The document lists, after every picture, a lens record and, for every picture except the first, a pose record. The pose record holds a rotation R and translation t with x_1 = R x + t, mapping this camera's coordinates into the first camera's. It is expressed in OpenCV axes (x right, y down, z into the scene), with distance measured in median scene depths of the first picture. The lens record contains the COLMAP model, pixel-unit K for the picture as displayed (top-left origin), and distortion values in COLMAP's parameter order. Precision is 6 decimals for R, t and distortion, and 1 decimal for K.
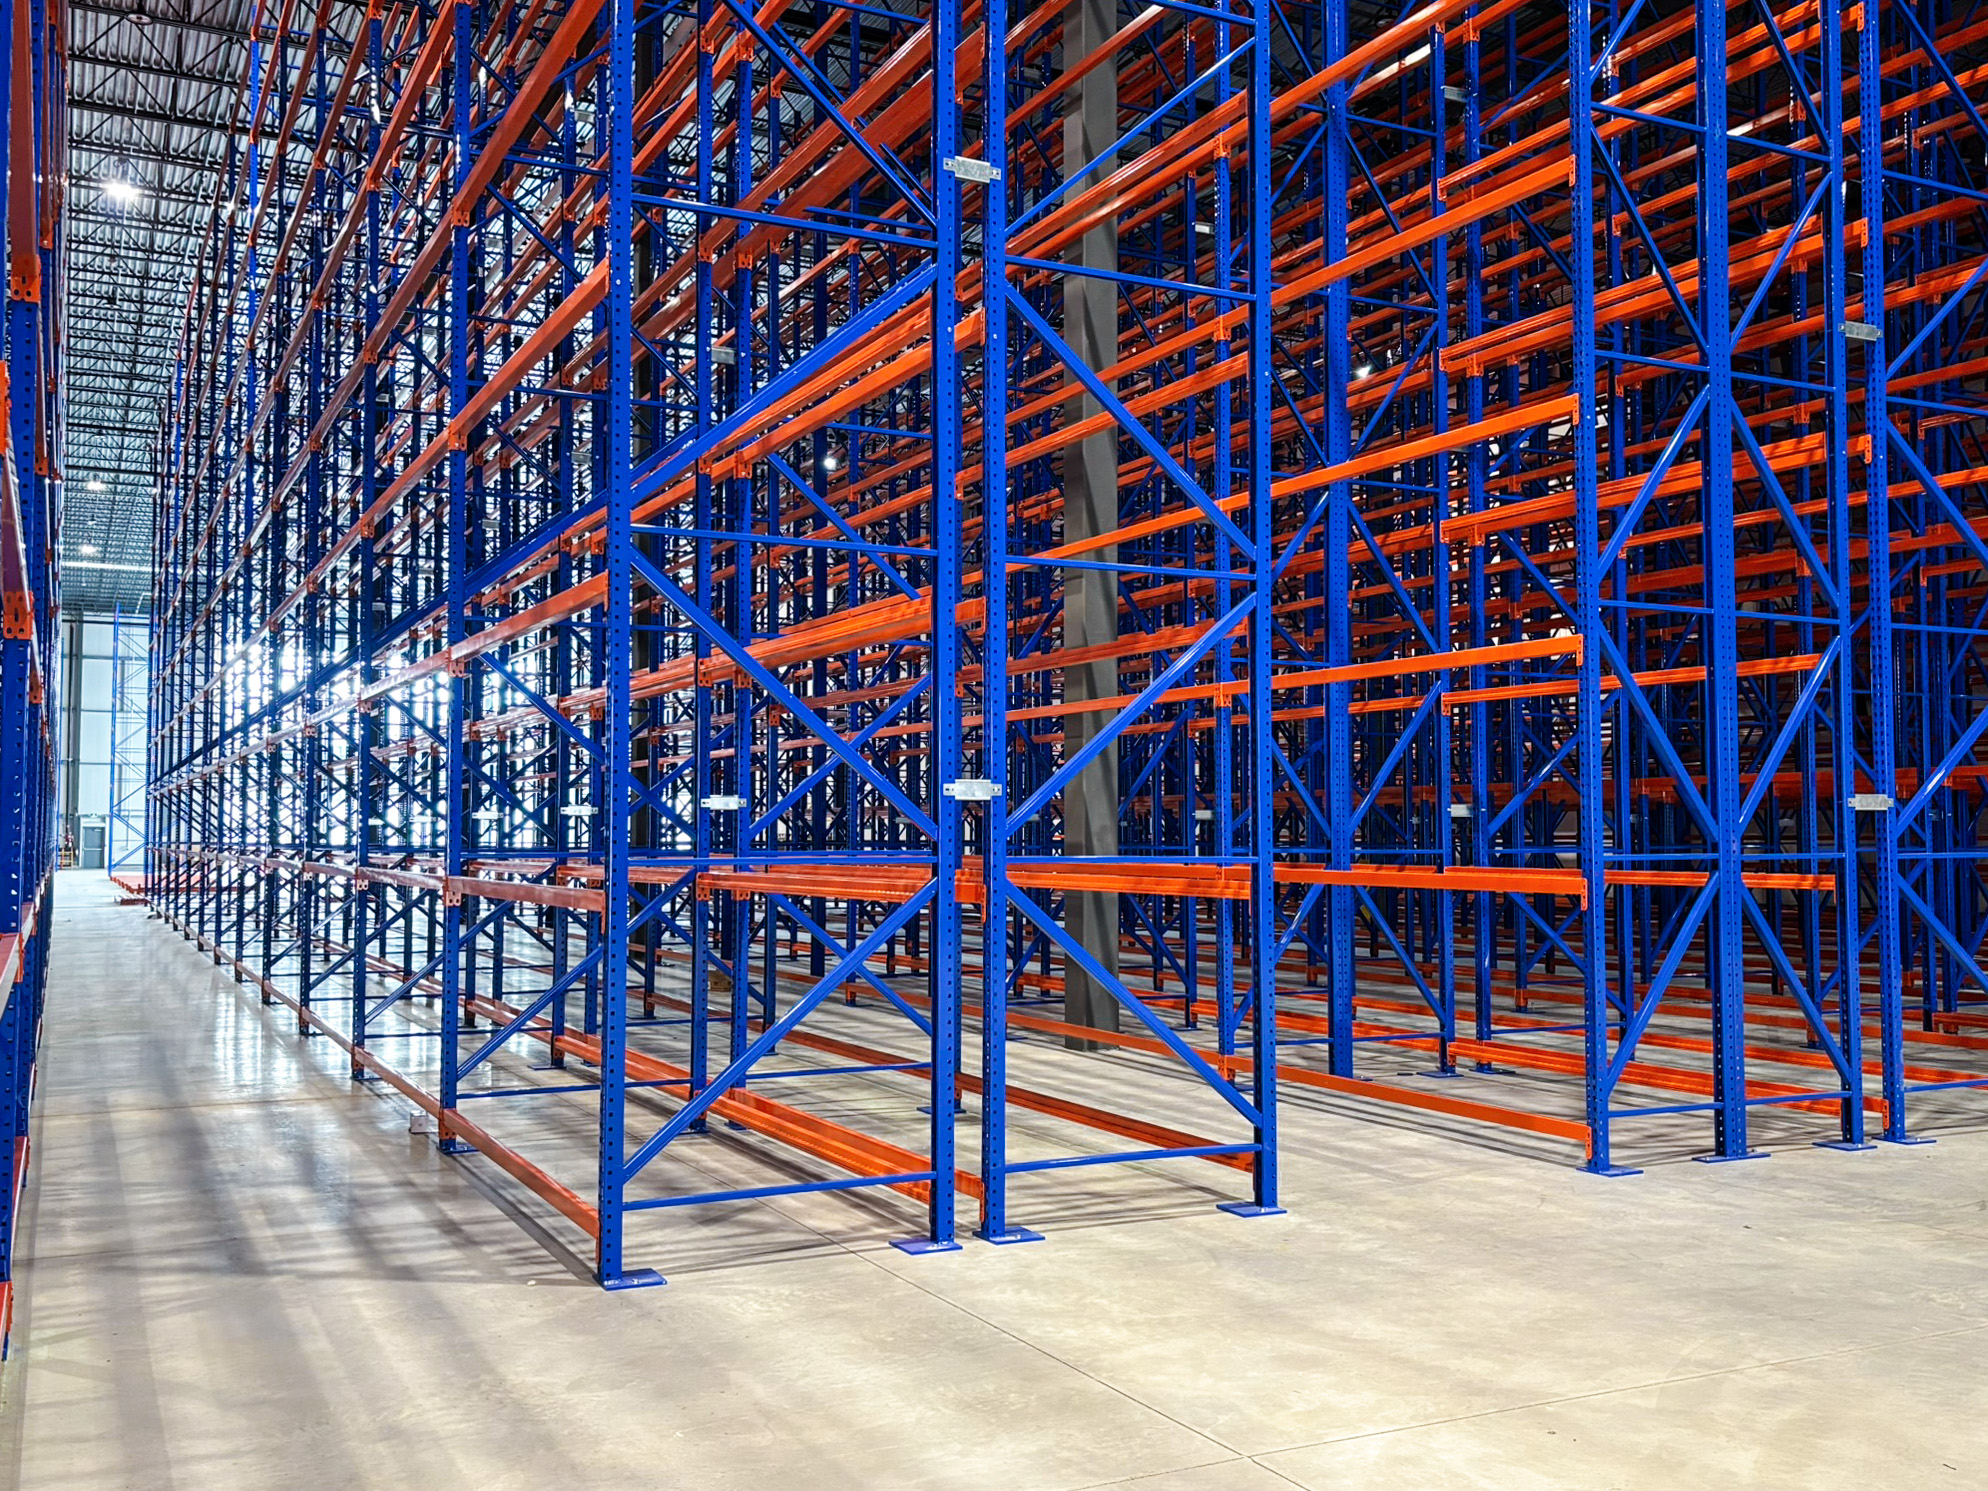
lens RADIAL K [[1828.8, 0, 994.8], [0, 1828.8, 775.2], [0, 0, 1]] dist [0.006816, 0.010097]
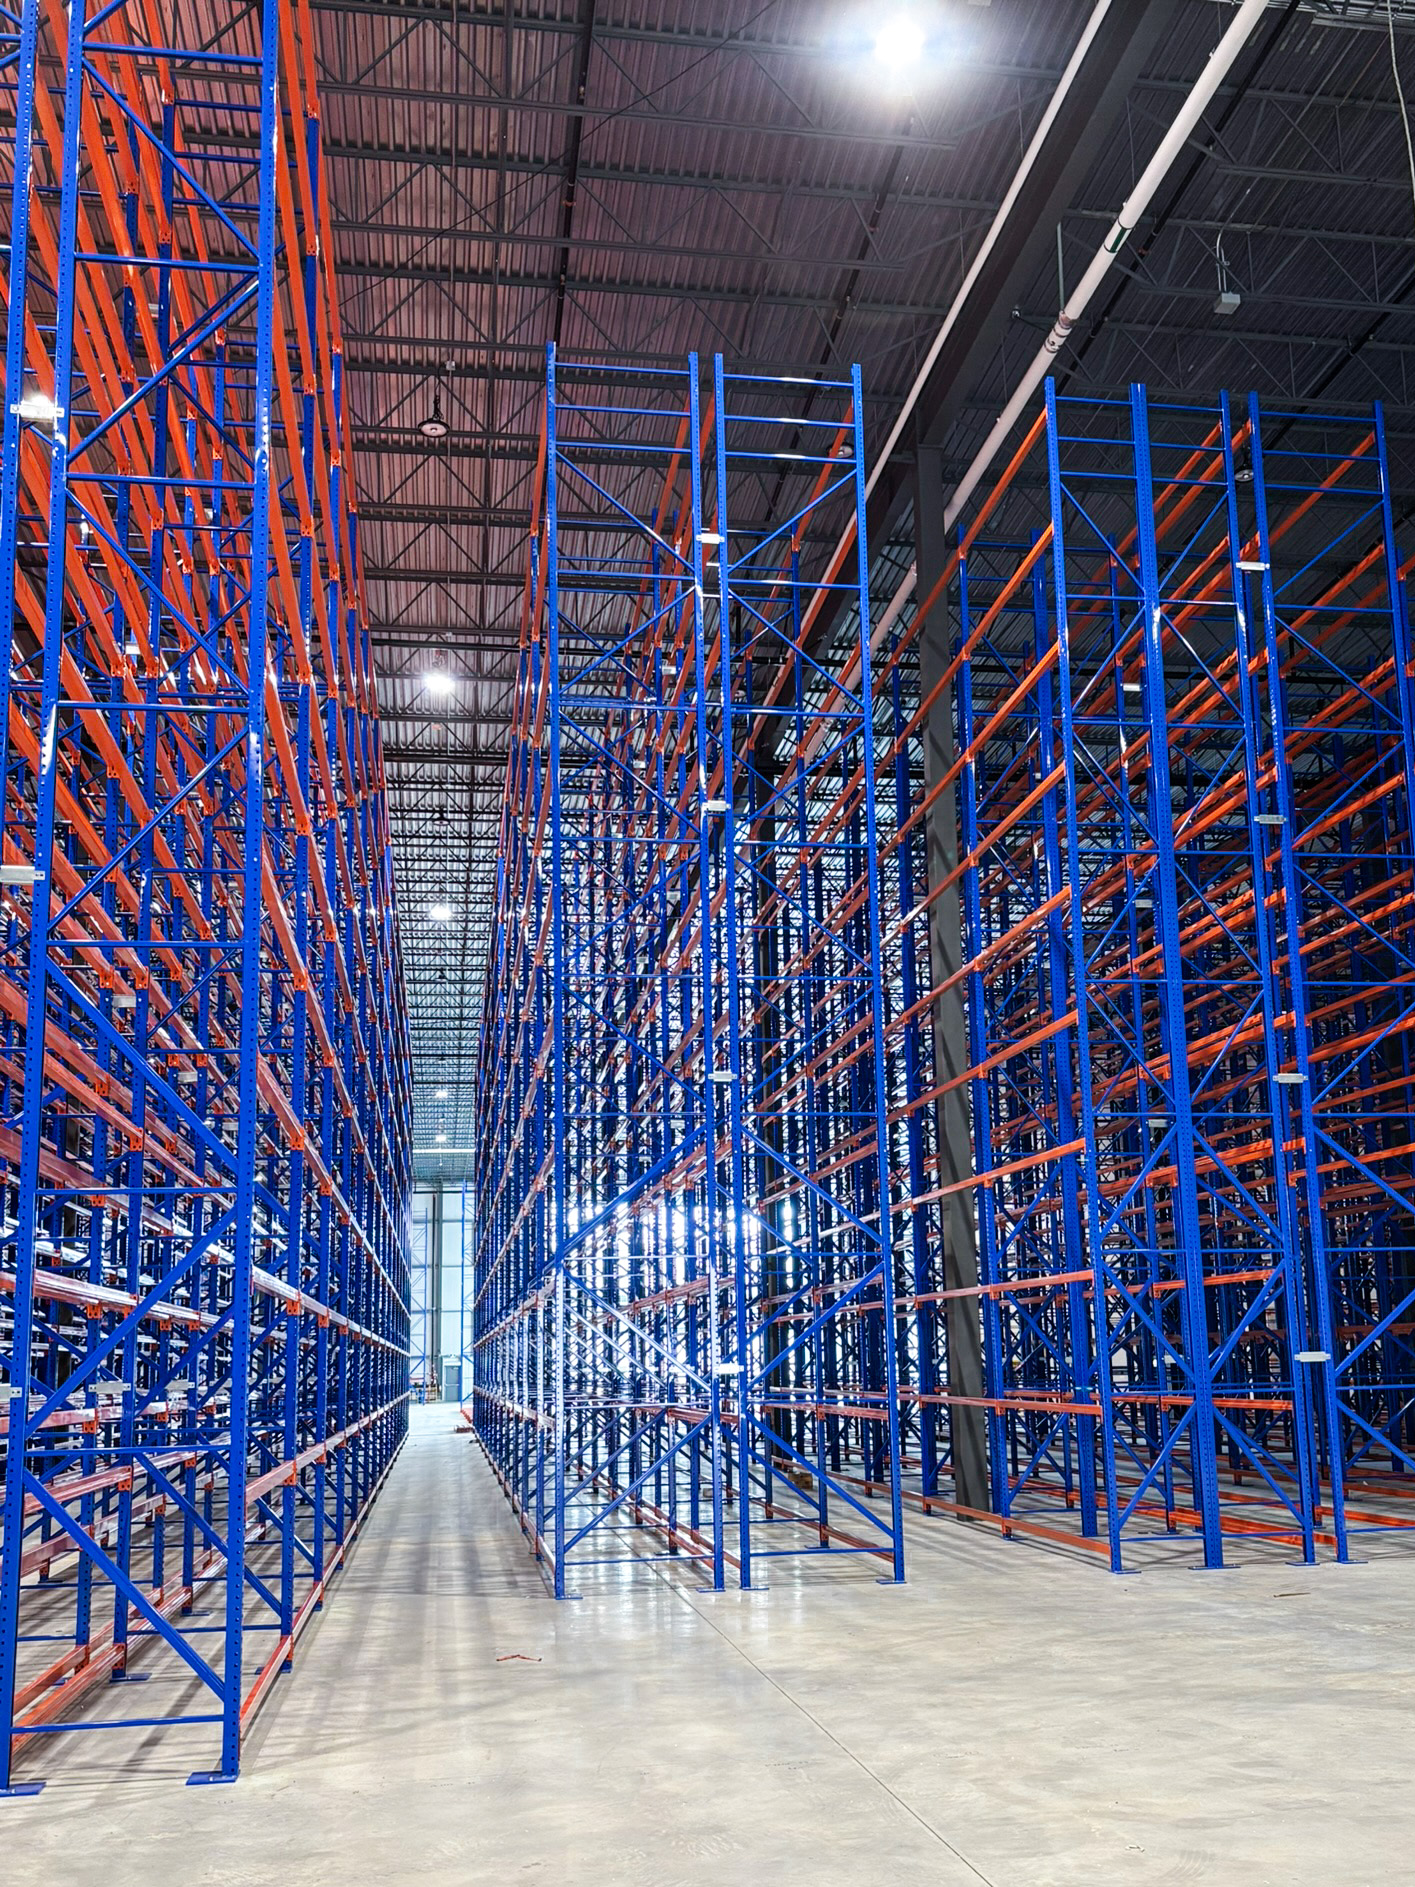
lens RADIAL K [[1755.8, 0, 711.6], [0, 1755.8, 1071.2], [0, 0, 1]] dist [0.194778, -0.473803]
pose [[0.953577, -0.072843, -0.292206, 0.457491], [0.035444, 0.990708, -0.131305, -0.050434], [0.299056, 0.114853, 0.947299, -0.772109]]
